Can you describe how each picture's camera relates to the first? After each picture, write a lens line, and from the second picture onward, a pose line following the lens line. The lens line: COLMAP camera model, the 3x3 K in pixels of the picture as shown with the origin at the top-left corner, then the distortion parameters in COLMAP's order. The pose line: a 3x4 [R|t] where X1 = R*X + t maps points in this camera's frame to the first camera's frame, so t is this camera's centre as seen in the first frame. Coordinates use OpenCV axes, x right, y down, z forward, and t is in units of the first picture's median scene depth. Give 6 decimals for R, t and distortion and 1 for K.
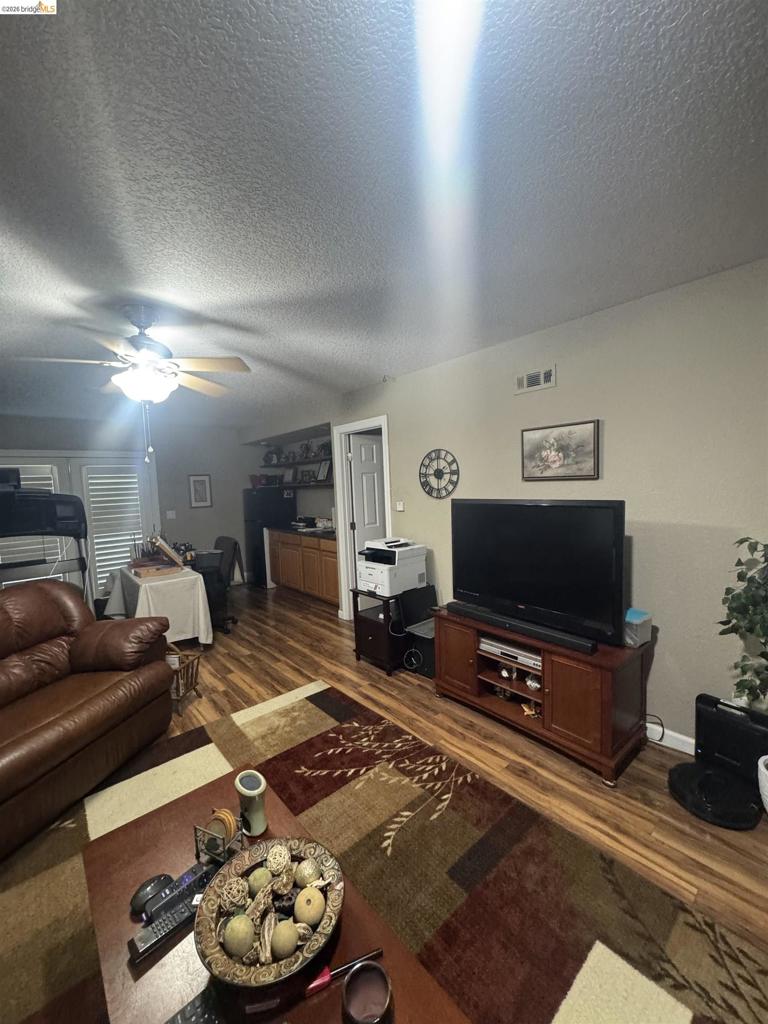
lens RADIAL K [[408.1, 0, 383.8], [0, 408.1, 515.3], [0, 0, 1]] dist [-0.004507, 0.000124]
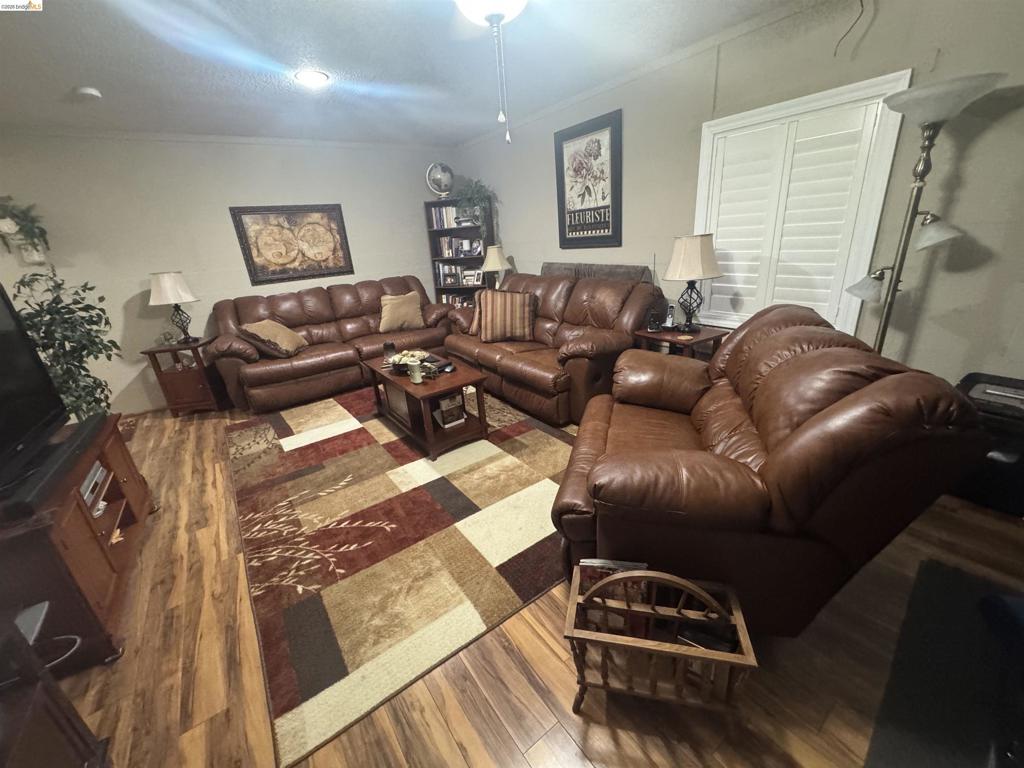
lens RADIAL K [[408.1, 0, 510.6], [0, 408.1, 382.6], [0, 0, 1]] dist [-0.004507, 0.000124]
pose [[-0.990068, 0.075845, 0.118376, -0.575154], [0.118426, 0.903692, 0.411481, -0.054994], [-0.075766, 0.421412, -0.903699, 1.562000]]
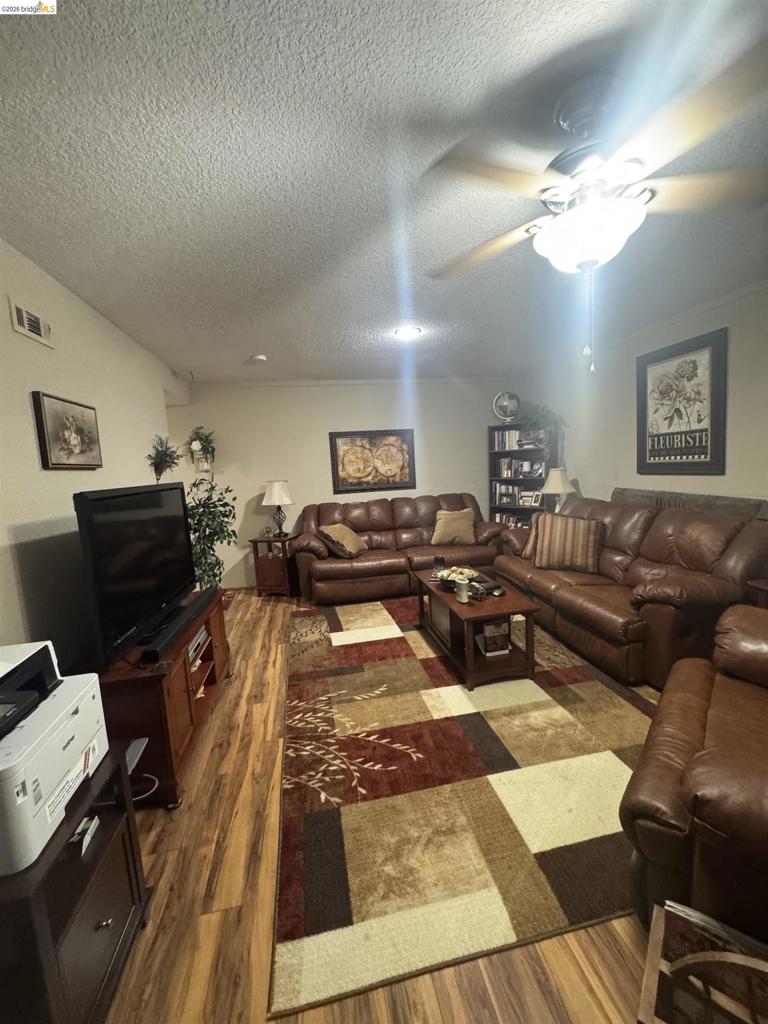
lens RADIAL K [[408.1, 0, 384.0], [0, 408.1, 508.5], [0, 0, 1]] dist [-0.004507, 0.000124]
pose [[-0.865794, 0.030429, 0.499475, -0.557183], [0.125360, 0.979509, 0.157628, -0.067193], [-0.484444, 0.199087, -0.851868, 1.548425]]
